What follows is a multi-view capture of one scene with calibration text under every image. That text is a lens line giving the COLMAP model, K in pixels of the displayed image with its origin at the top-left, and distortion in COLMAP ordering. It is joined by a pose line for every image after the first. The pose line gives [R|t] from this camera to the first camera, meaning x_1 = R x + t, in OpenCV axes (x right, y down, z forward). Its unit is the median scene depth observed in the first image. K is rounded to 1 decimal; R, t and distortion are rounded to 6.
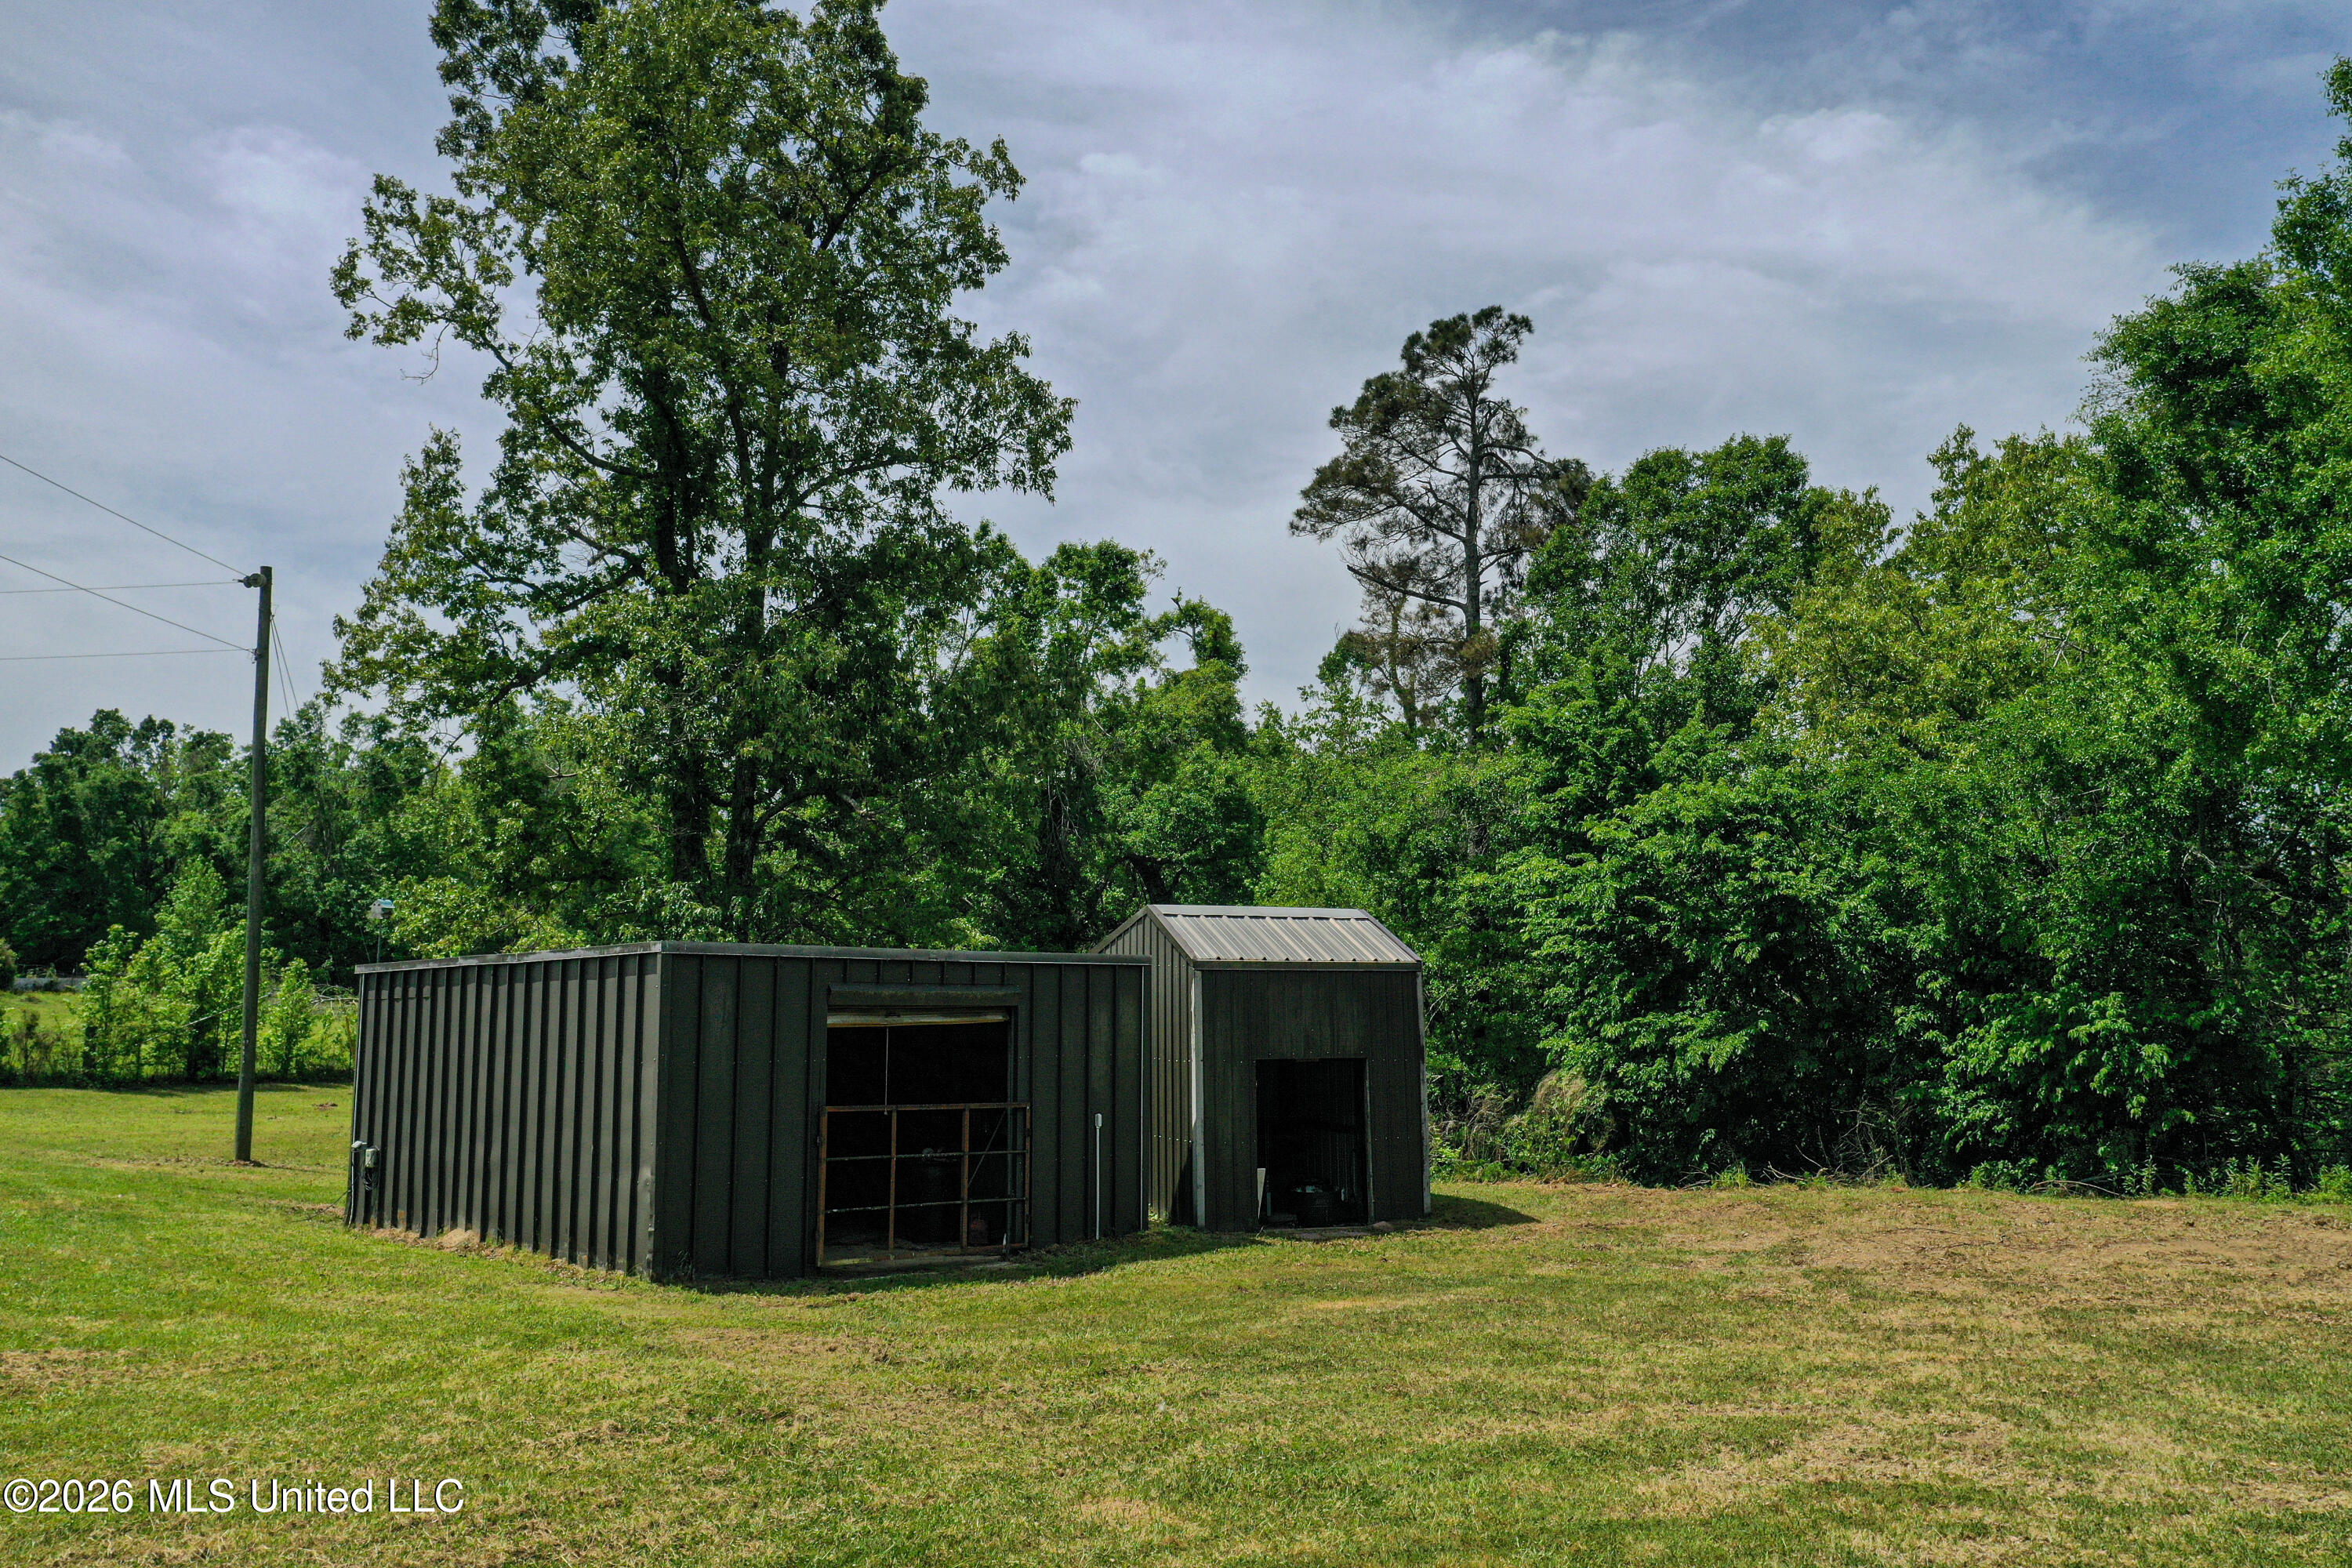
lens RADIAL K [[1890.1, 0, 1156.9], [0, 1890.1, 791.9], [0, 0, 1]] dist [0.021734, -0.010895]
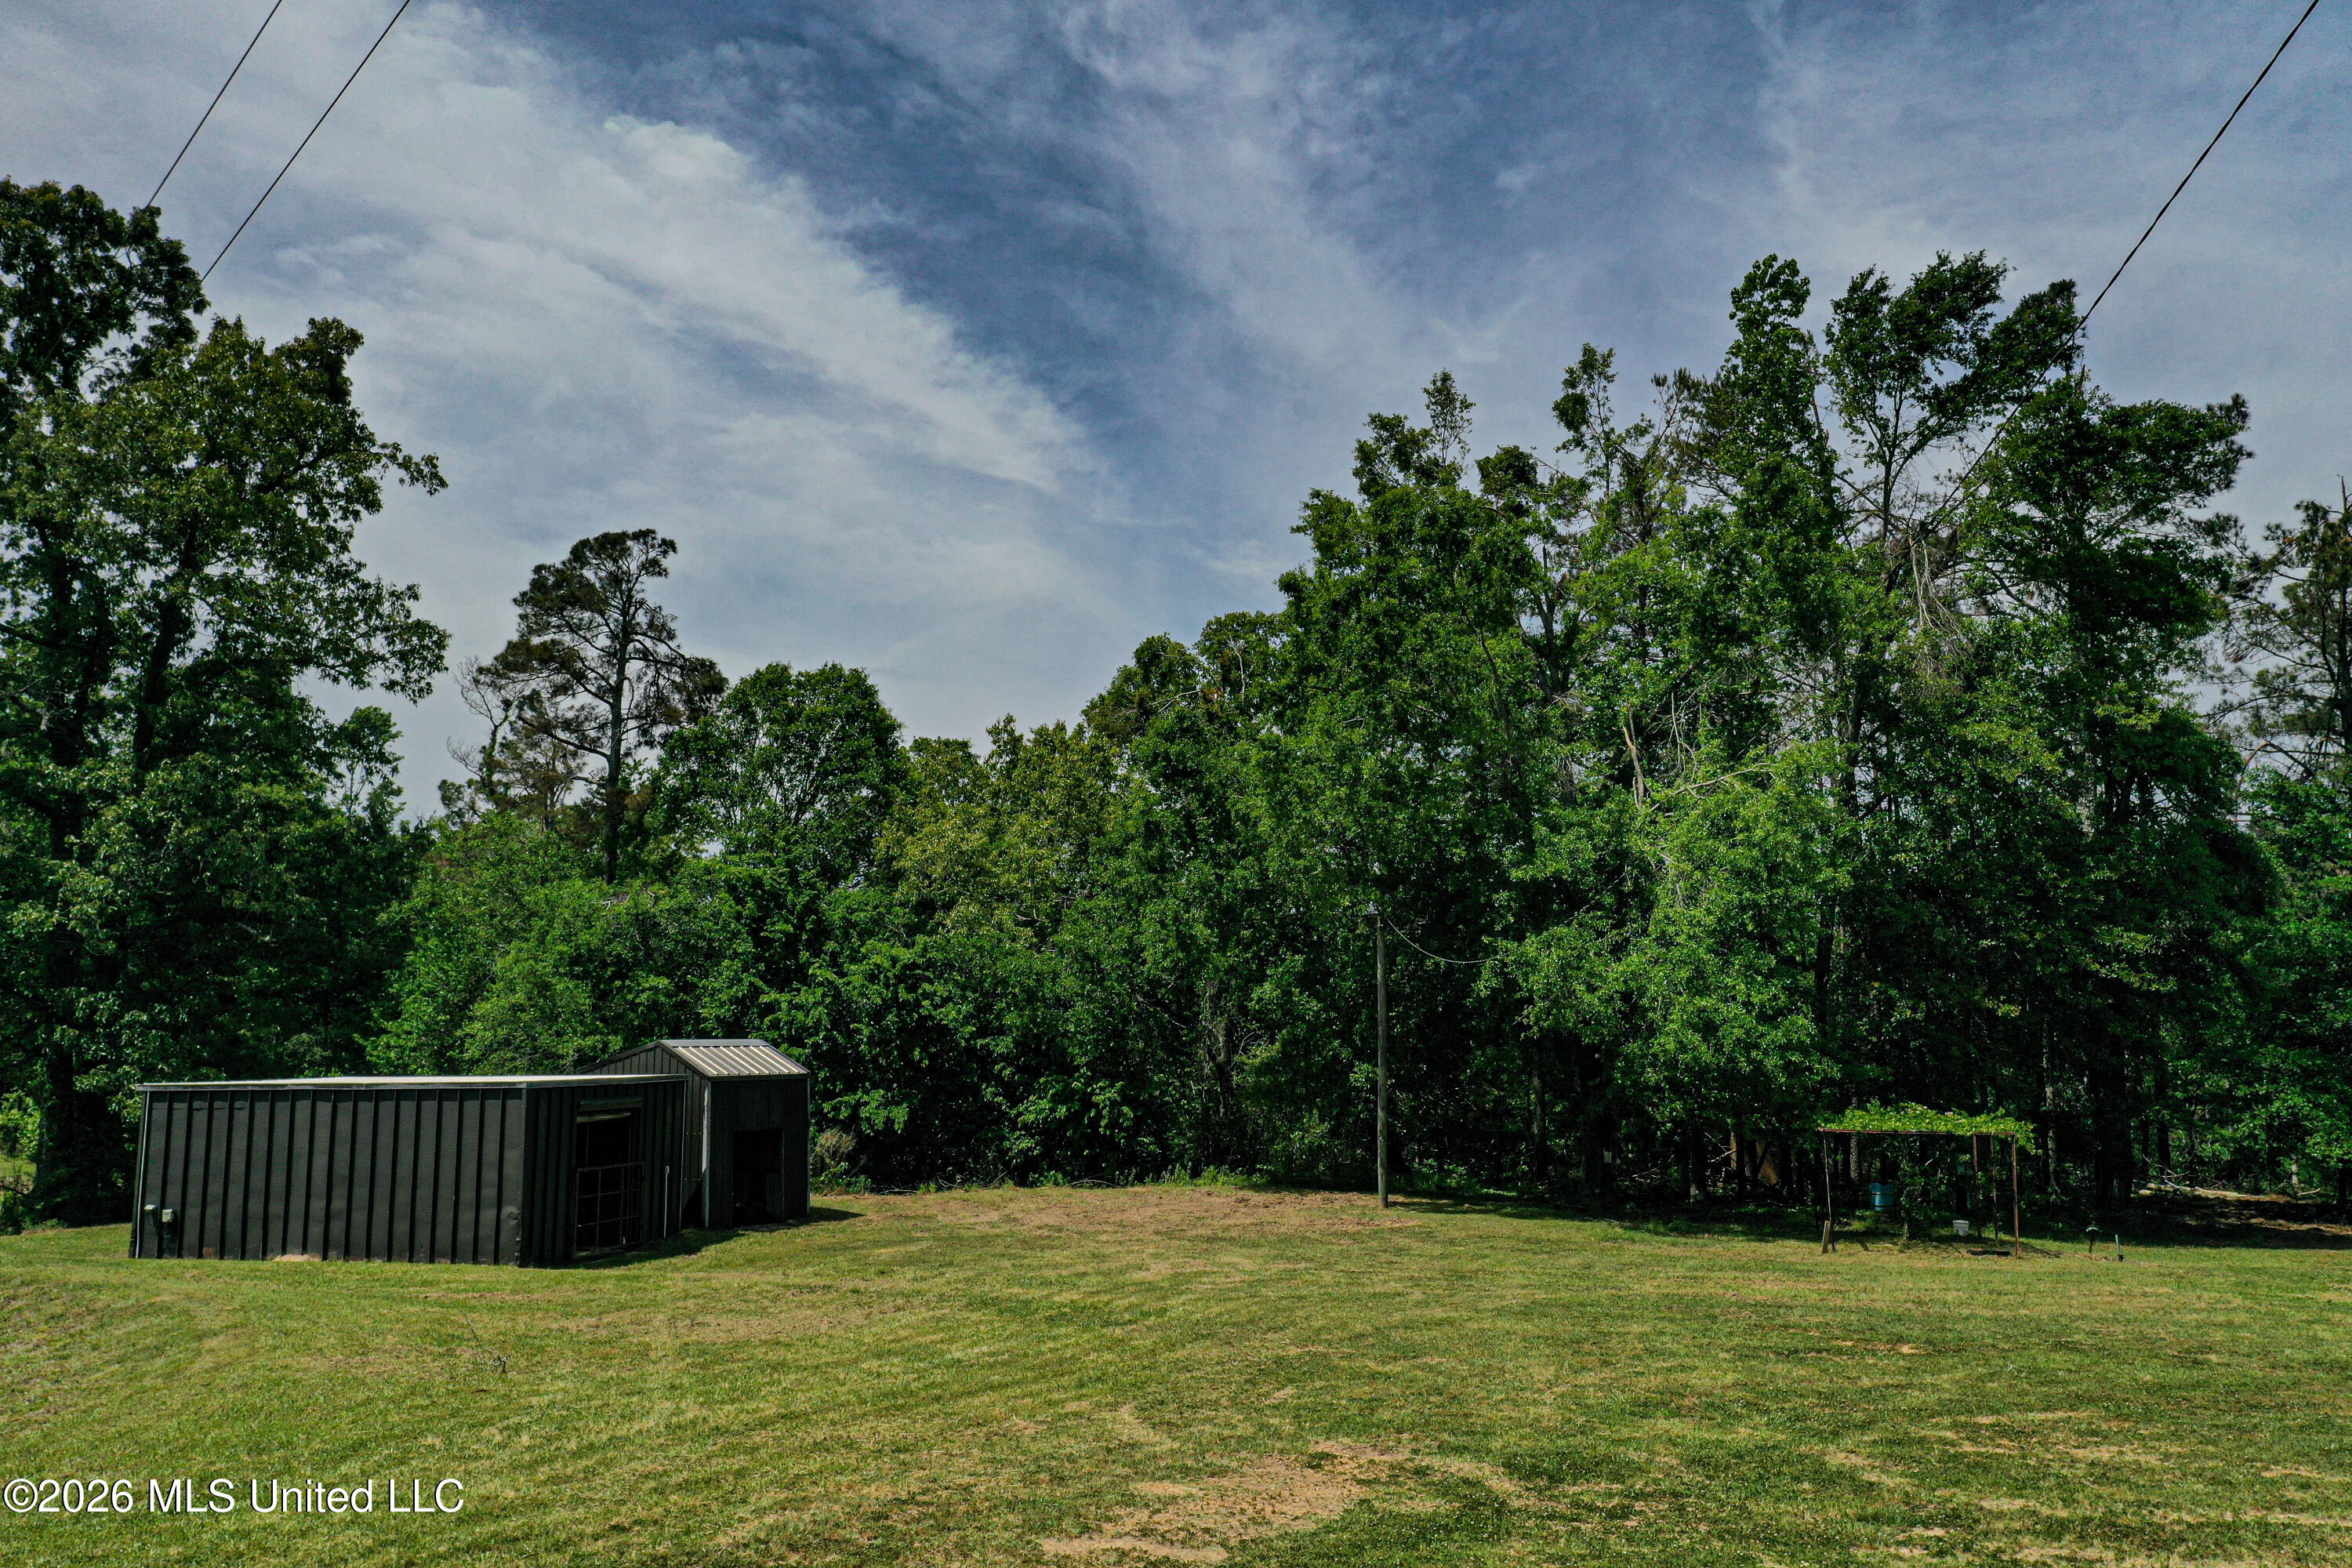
lens RADIAL K [[1890.1, 0, 1180.7], [0, 1890.1, 777.3], [0, 0, 1]] dist [0.021734, -0.010895]
pose [[0.813210, 0.079406, 0.576527, -0.336127], [-0.067397, 0.996832, -0.042231, -0.072612], [-0.578054, -0.004513, 0.815986, -0.349437]]
